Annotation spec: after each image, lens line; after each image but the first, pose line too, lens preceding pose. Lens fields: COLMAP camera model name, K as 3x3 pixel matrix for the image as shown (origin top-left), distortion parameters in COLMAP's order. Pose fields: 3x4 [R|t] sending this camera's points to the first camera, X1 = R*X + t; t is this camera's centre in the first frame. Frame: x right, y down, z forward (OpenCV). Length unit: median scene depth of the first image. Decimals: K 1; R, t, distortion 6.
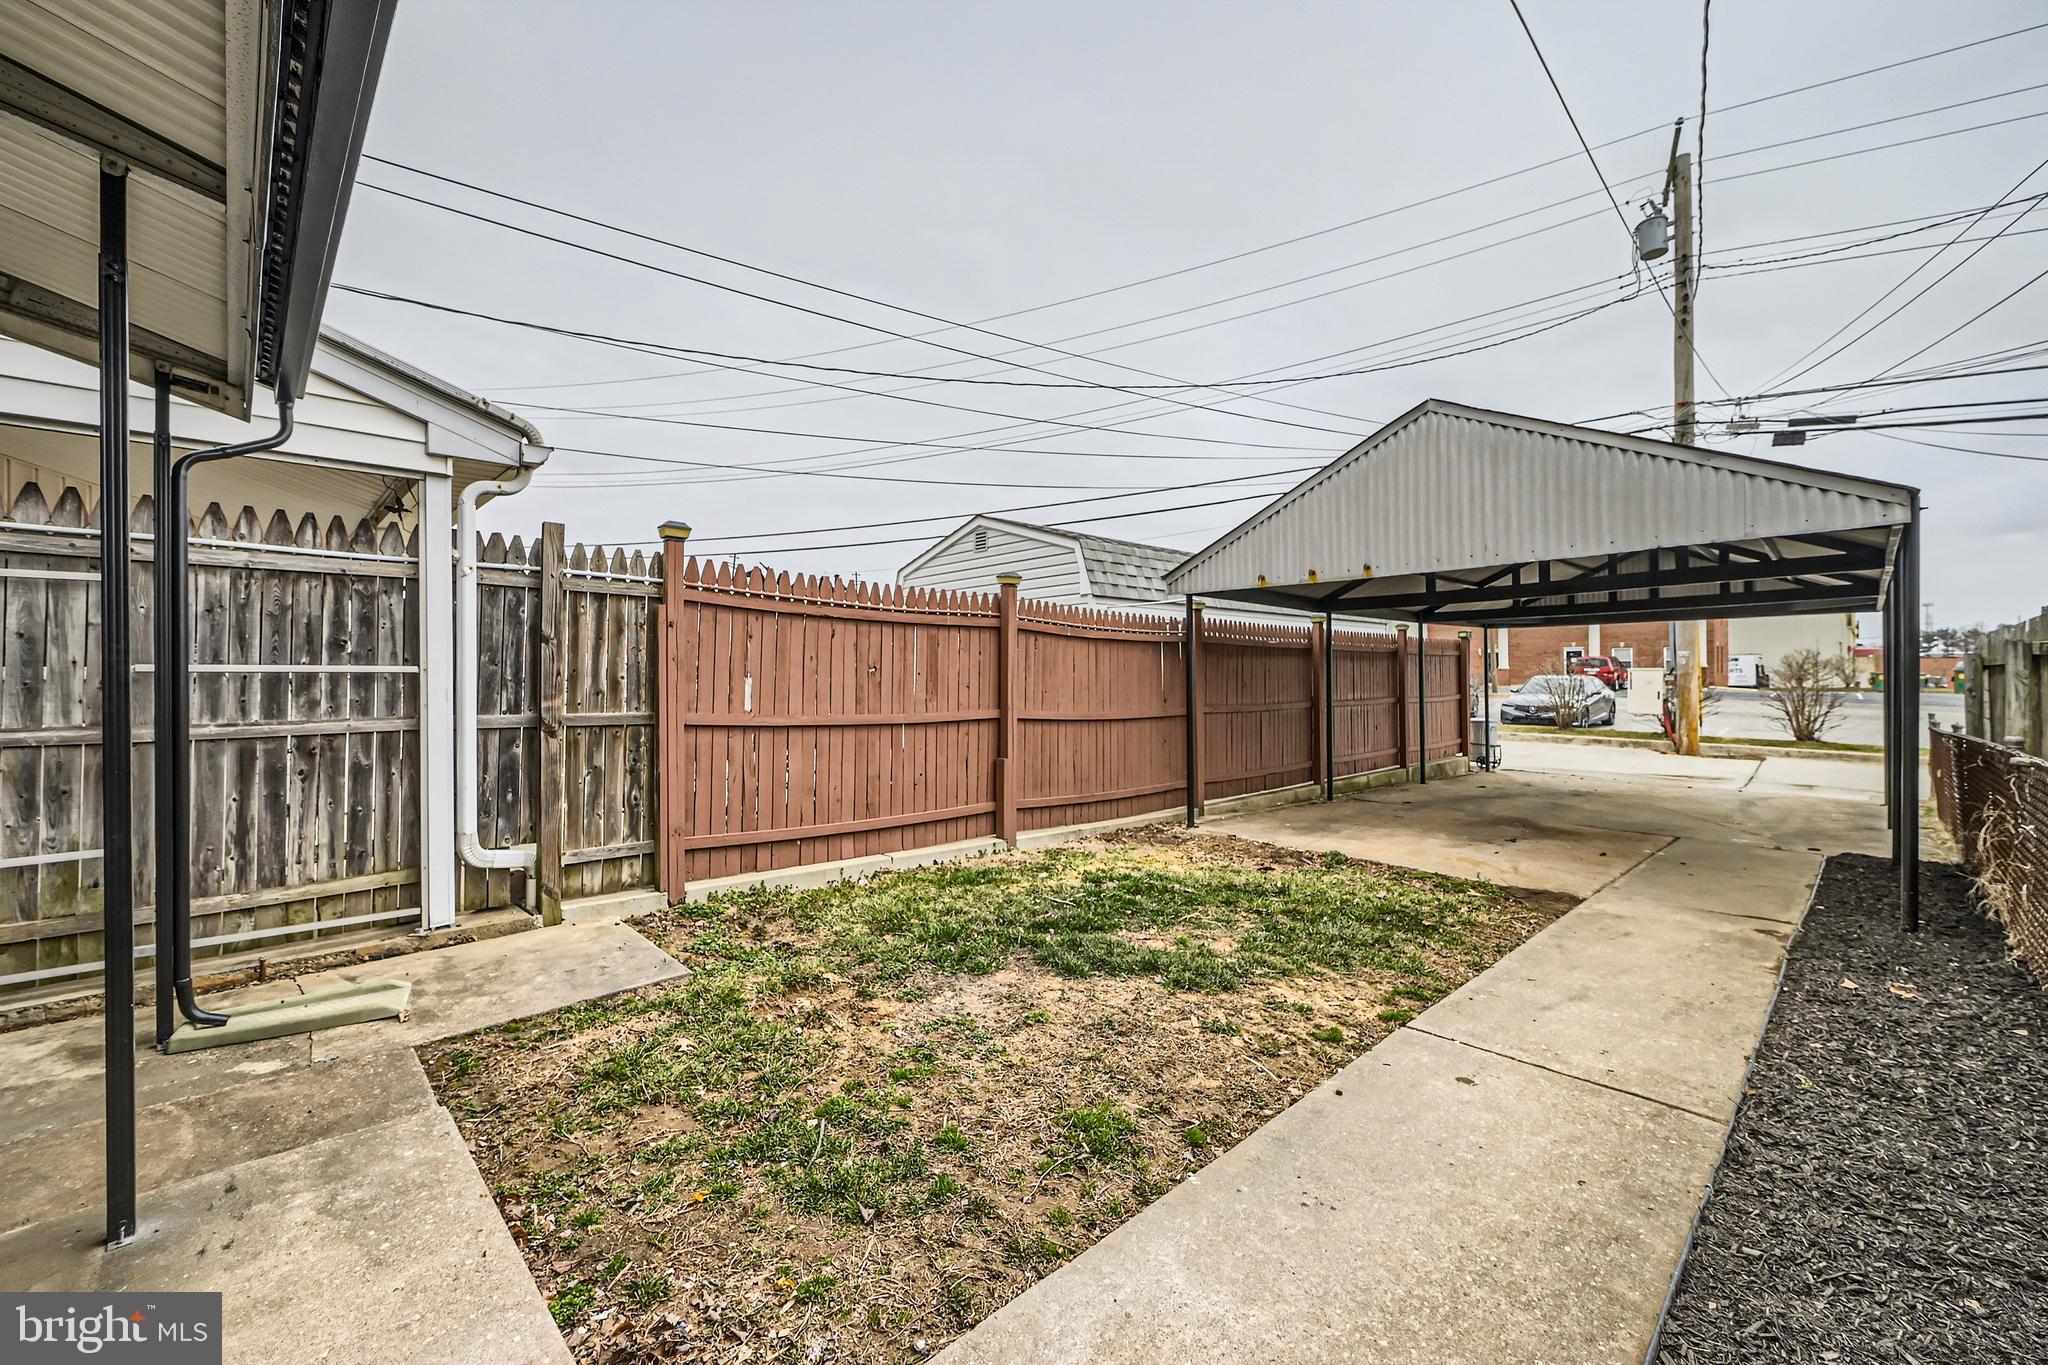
lens RADIAL K [[814.0, 0, 1024.8], [0, 814.0, 679.4], [0, 0, 1]] dist [-0.002527, 0.000790]
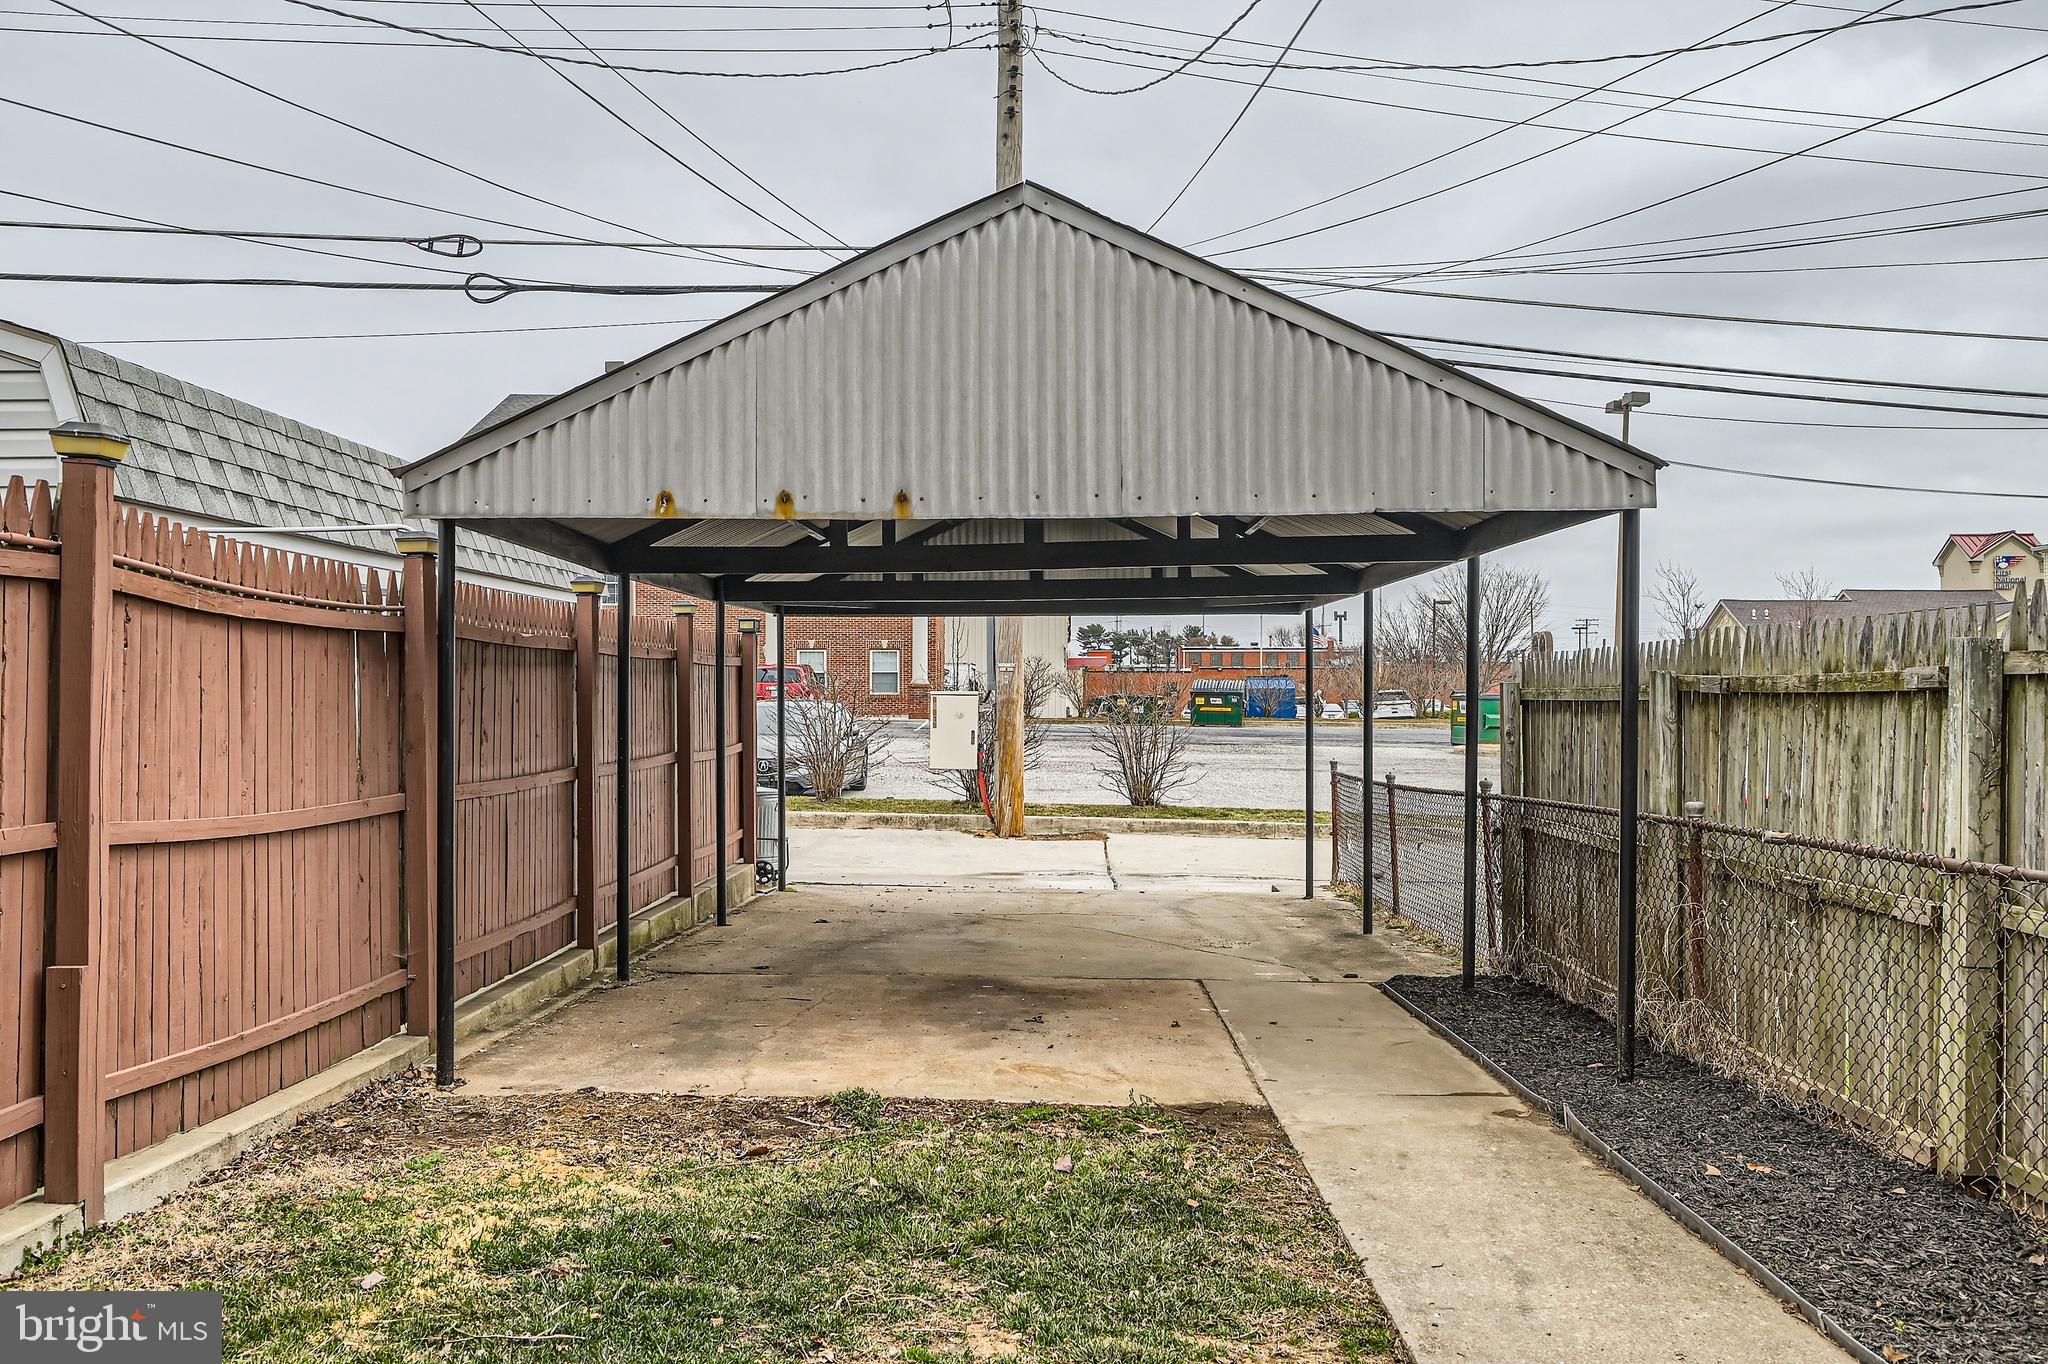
lens RADIAL K [[1777.8, 0, 1024.0], [0, 1777.8, 682.0], [0, 0, 1]] dist [-0.008491, -0.002967]
pose [[0.706951, 0.009594, 0.707198, -0.270525], [-0.001611, 0.999927, -0.011955, -0.013764], [-0.707261, 0.007313, 0.706915, 0.189649]]
